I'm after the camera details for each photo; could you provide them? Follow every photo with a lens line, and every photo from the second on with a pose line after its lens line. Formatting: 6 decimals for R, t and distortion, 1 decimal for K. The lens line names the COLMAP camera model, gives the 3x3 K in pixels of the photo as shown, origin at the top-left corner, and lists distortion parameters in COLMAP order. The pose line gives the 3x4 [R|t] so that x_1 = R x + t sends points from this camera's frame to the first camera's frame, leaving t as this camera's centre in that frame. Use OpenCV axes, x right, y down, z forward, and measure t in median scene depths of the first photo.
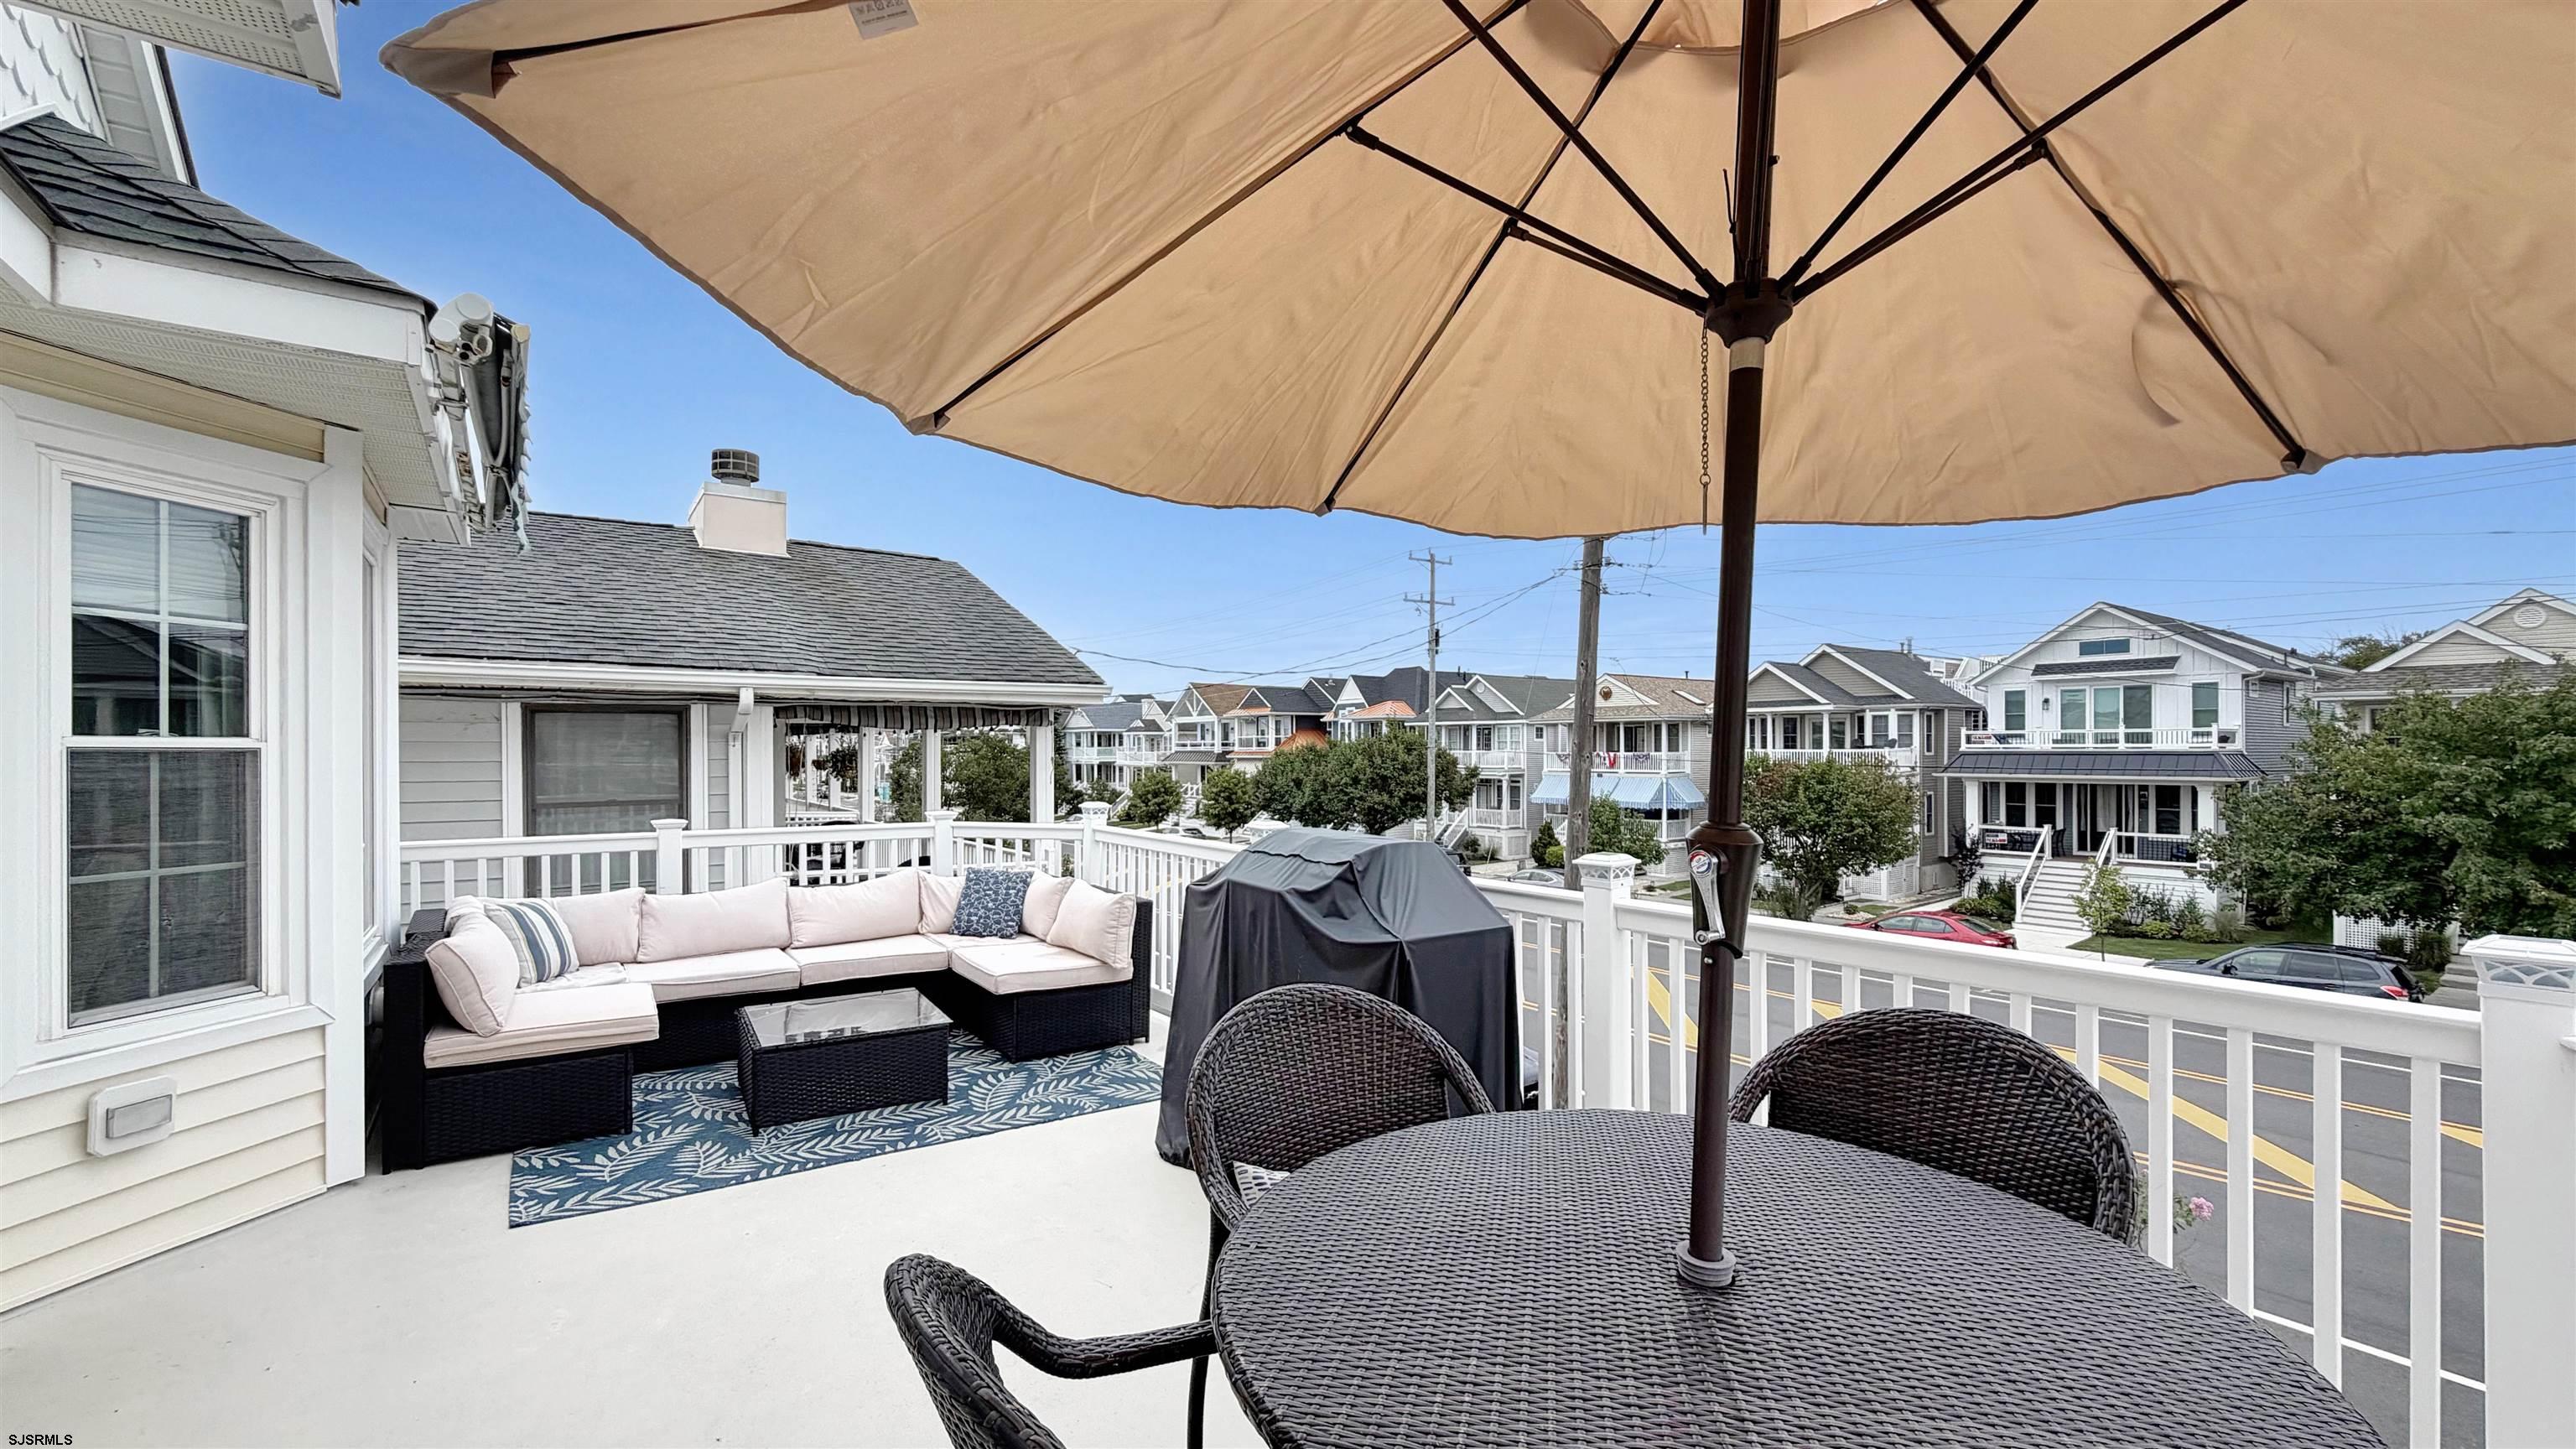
lens RADIAL K [[1051.0, 0, 1291.6], [0, 1051.0, 740.8], [0, 0, 1]] dist [-0.001787, 0.000451]
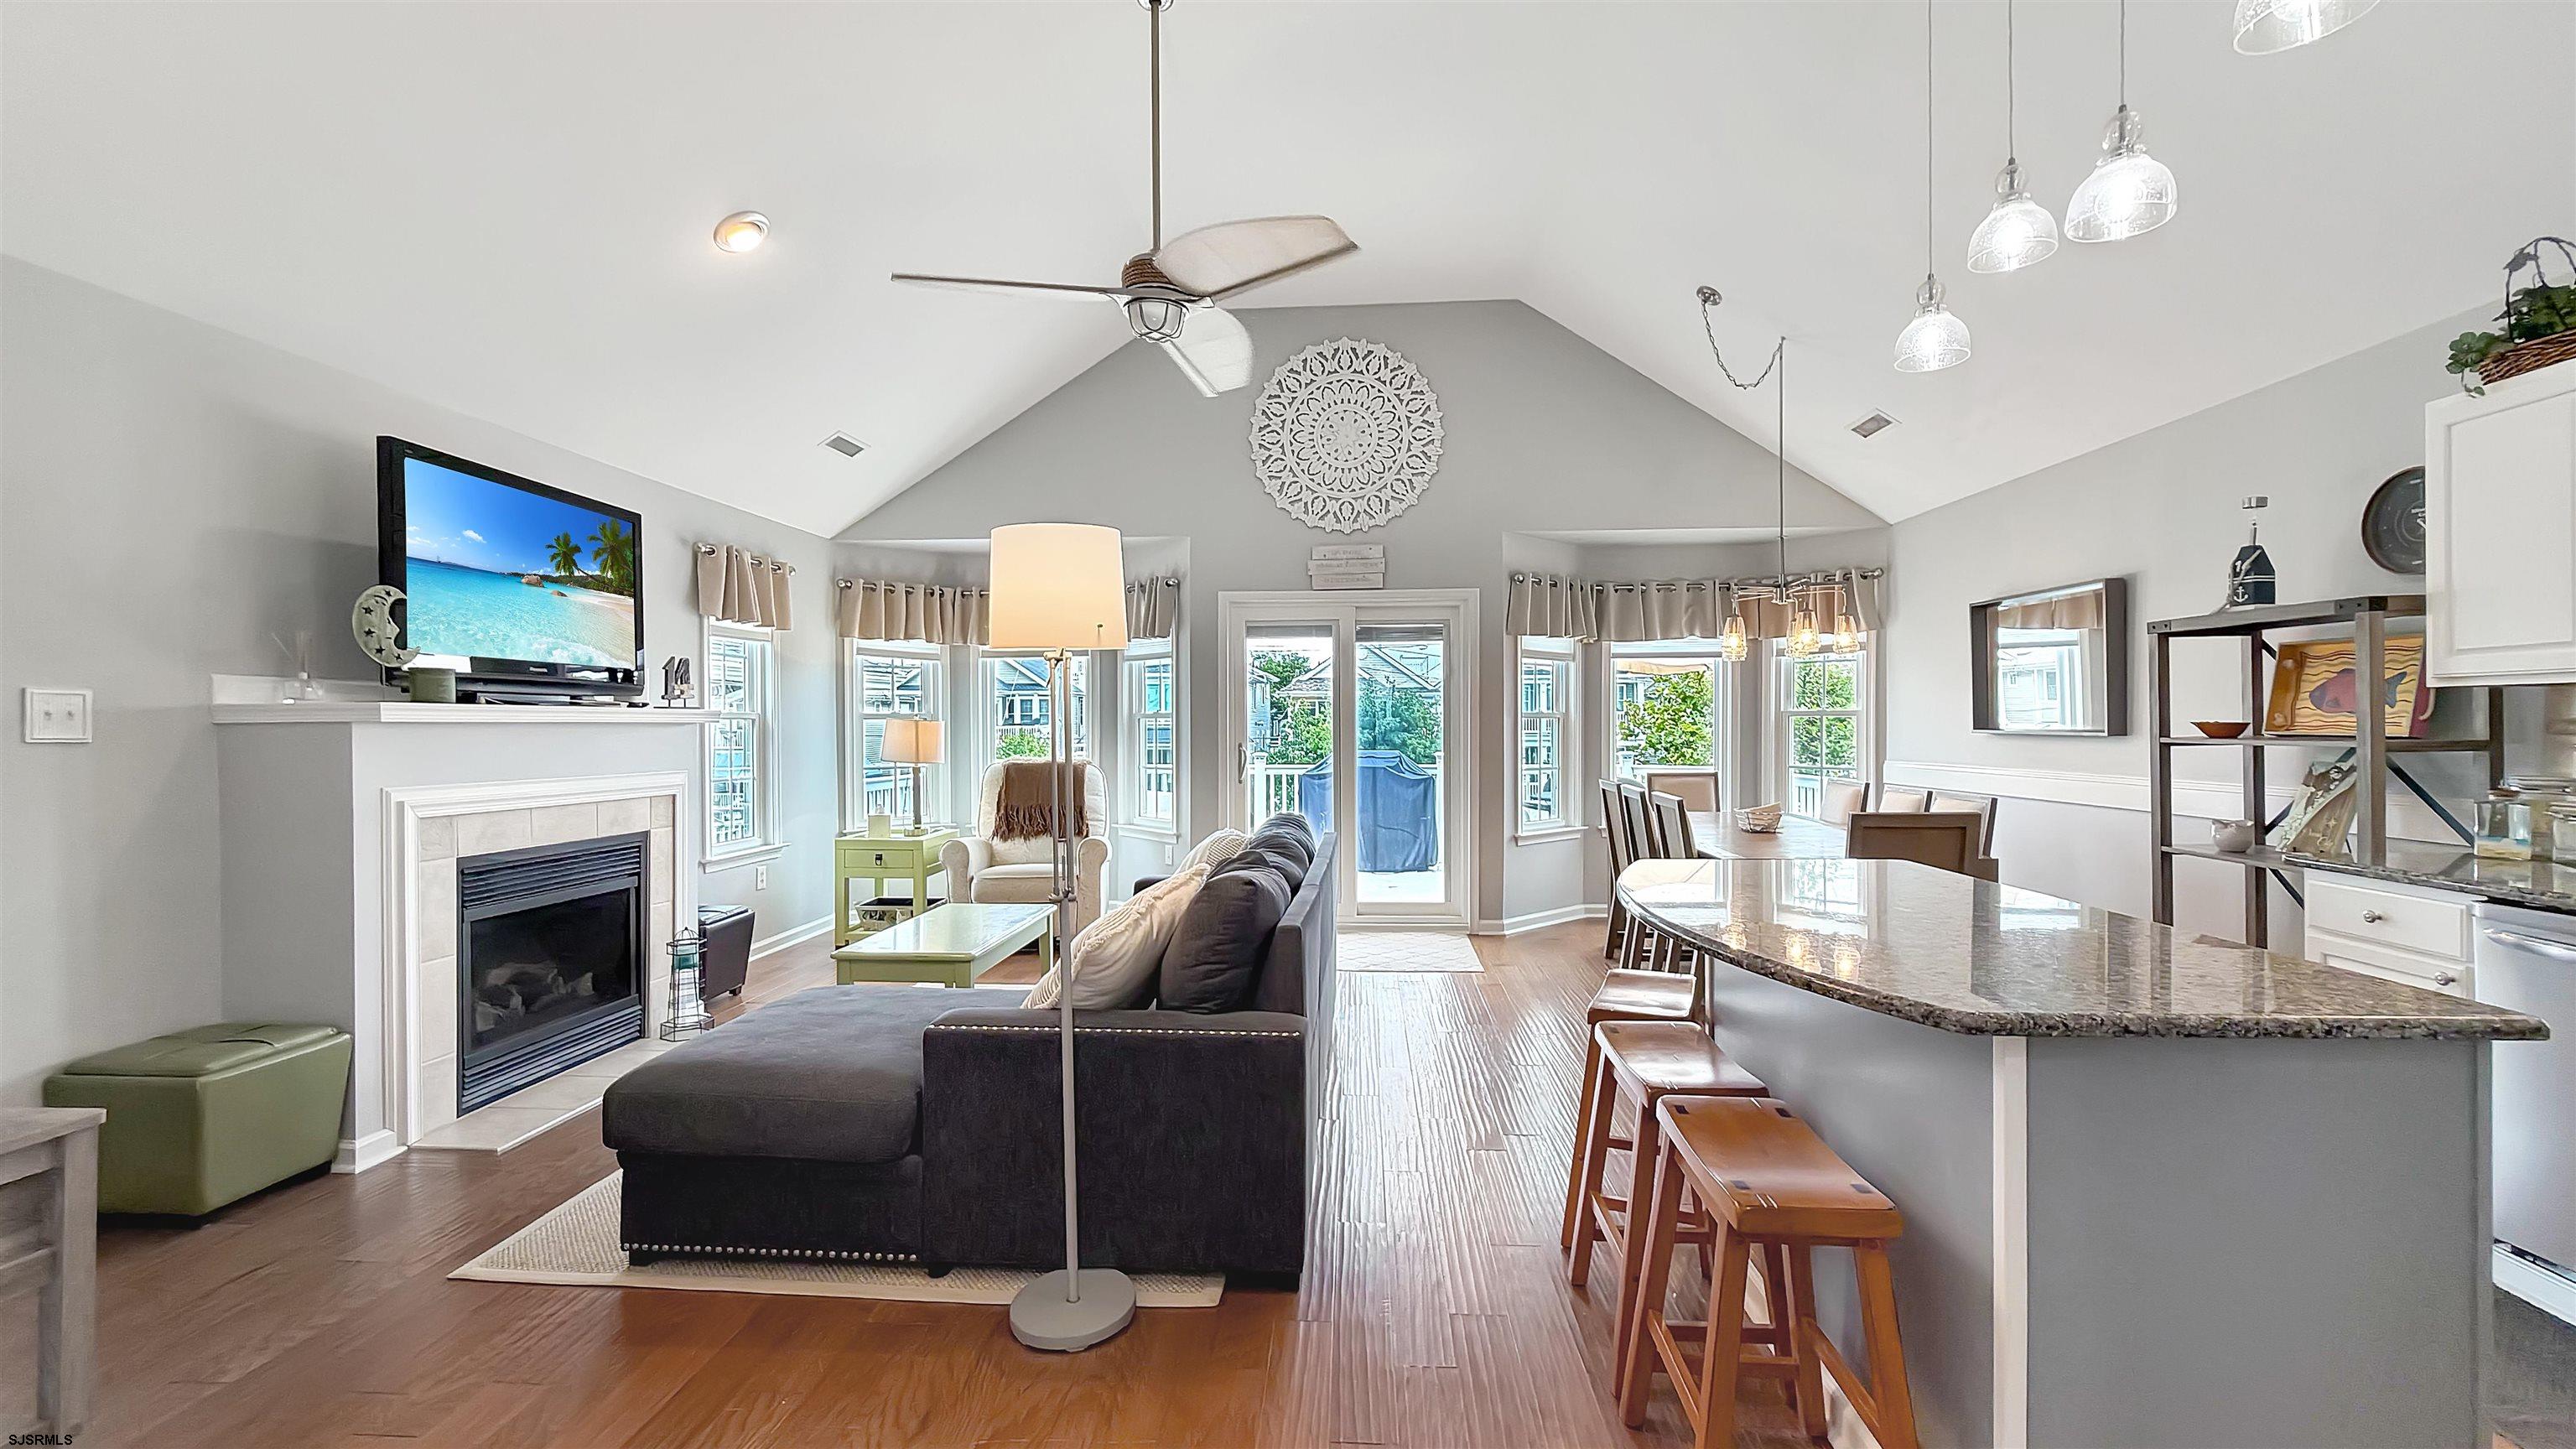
lens RADIAL K [[1051.0, 0, 1306.1], [0, 1051.0, 729.8], [0, 0, 1]] dist [-0.001787, 0.000451]
pose [[0.636542, -0.004048, 0.771231, -0.228266], [-0.003390, 0.999962, 0.008046, 0.001275], [-0.771234, -0.007736, 0.636504, -0.071488]]
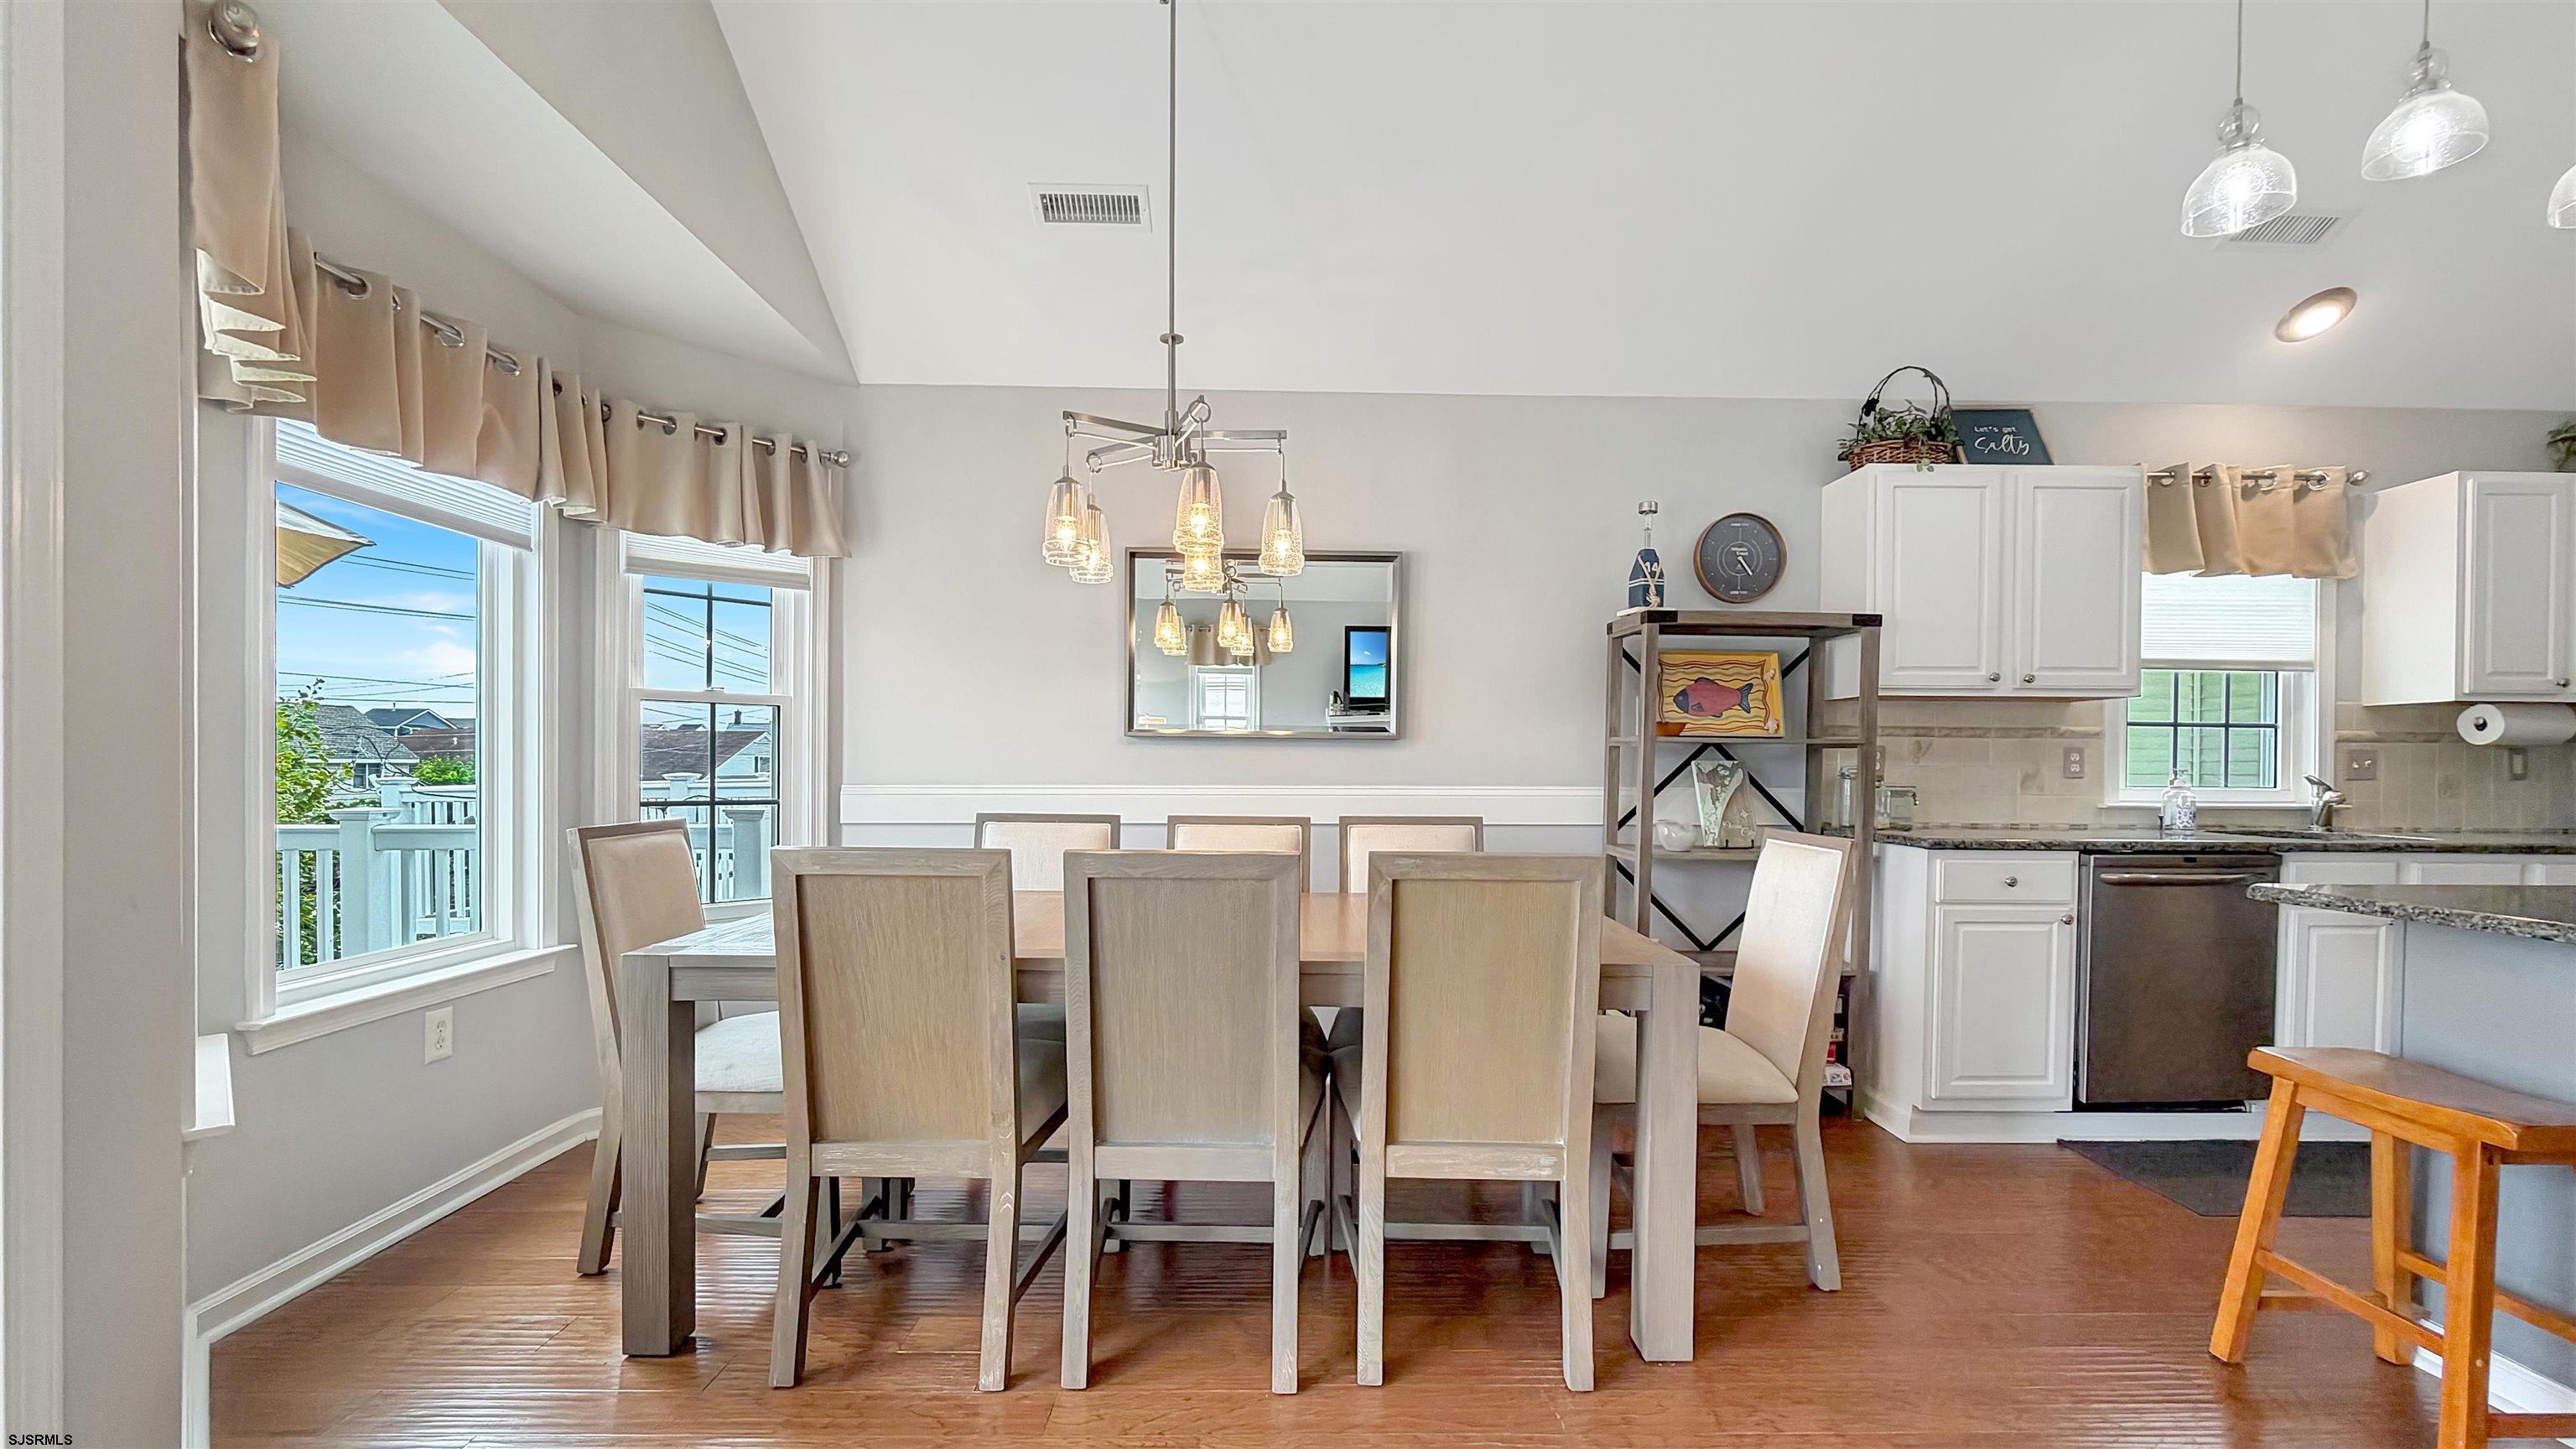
lens RADIAL K [[1051.0, 0, 1287.0], [0, 1051.0, 781.4], [0, 0, 1]] dist [-0.001787, 0.000451]
pose [[-0.811645, -0.010826, 0.584050, -0.122738], [-0.009110, 0.999941, 0.005876, 0.006548], [-0.584080, -0.000551, -0.811696, 0.028689]]
